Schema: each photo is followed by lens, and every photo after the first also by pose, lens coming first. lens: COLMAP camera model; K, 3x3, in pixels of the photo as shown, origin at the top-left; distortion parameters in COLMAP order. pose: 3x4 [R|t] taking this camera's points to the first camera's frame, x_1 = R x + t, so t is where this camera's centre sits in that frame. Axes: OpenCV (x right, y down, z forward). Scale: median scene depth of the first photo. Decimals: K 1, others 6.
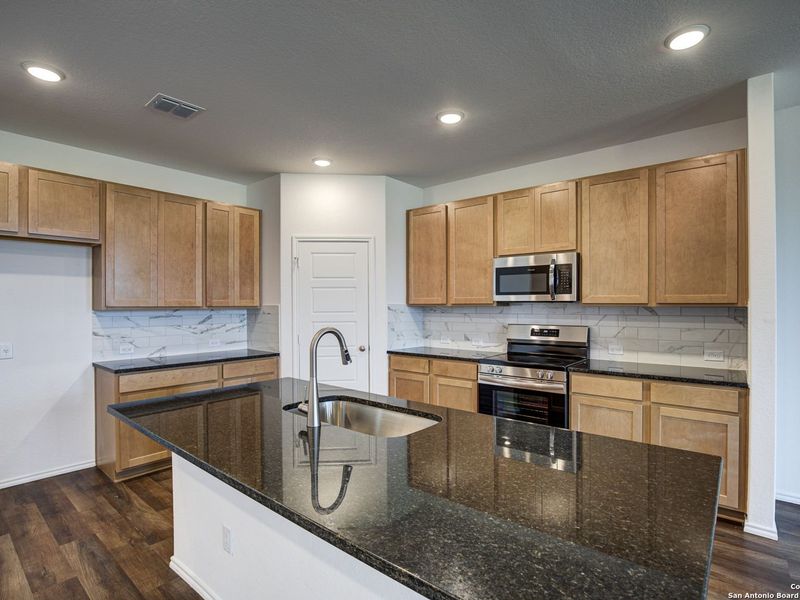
lens RADIAL K [[409.6, 0, 403.1], [0, 409.6, 306.8], [0, 0, 1]] dist [-0.033176, 0.001914]
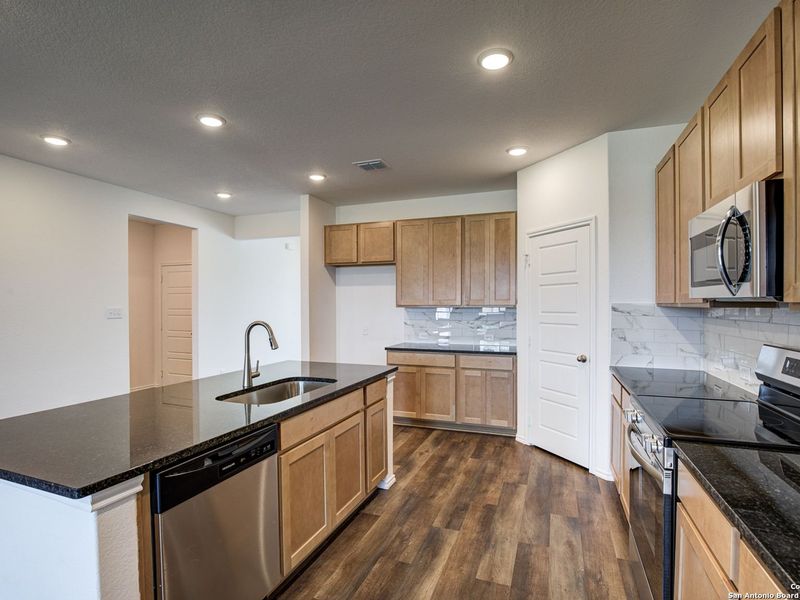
lens RADIAL K [[409.6, 0, 402.0], [0, 409.6, 305.0], [0, 0, 1]] dist [-0.033176, 0.001914]
pose [[0.335289, 0.005879, -0.942097, 0.684131], [-0.003866, 0.999981, 0.004864, -0.007985], [0.942107, 0.002011, 0.335306, 0.509436]]
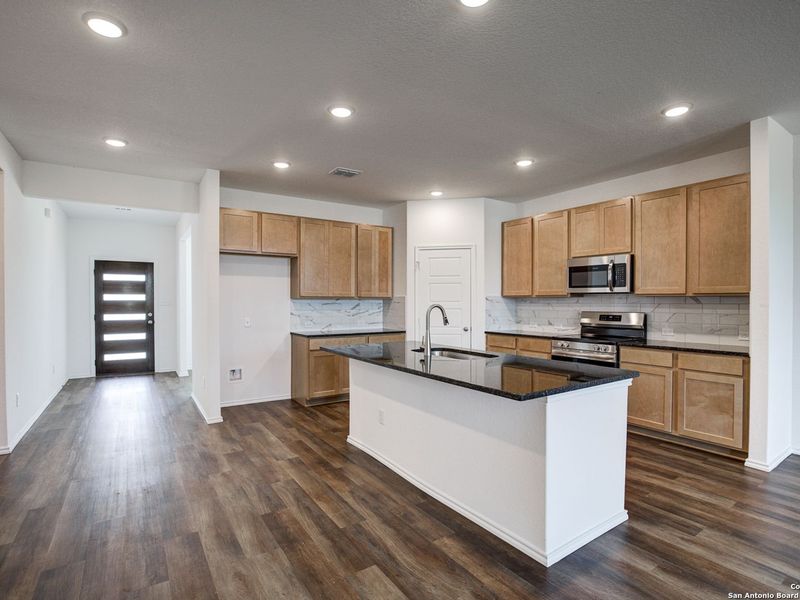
lens RADIAL K [[409.6, 0, 403.3], [0, 409.6, 300.5], [0, 0, 1]] dist [-0.033176, 0.001914]
pose [[0.958943, 0.003888, -0.283573, 0.104146], [-0.005833, 0.999965, -0.006015, 0.023712], [0.283540, 0.007422, 0.958932, -0.422141]]
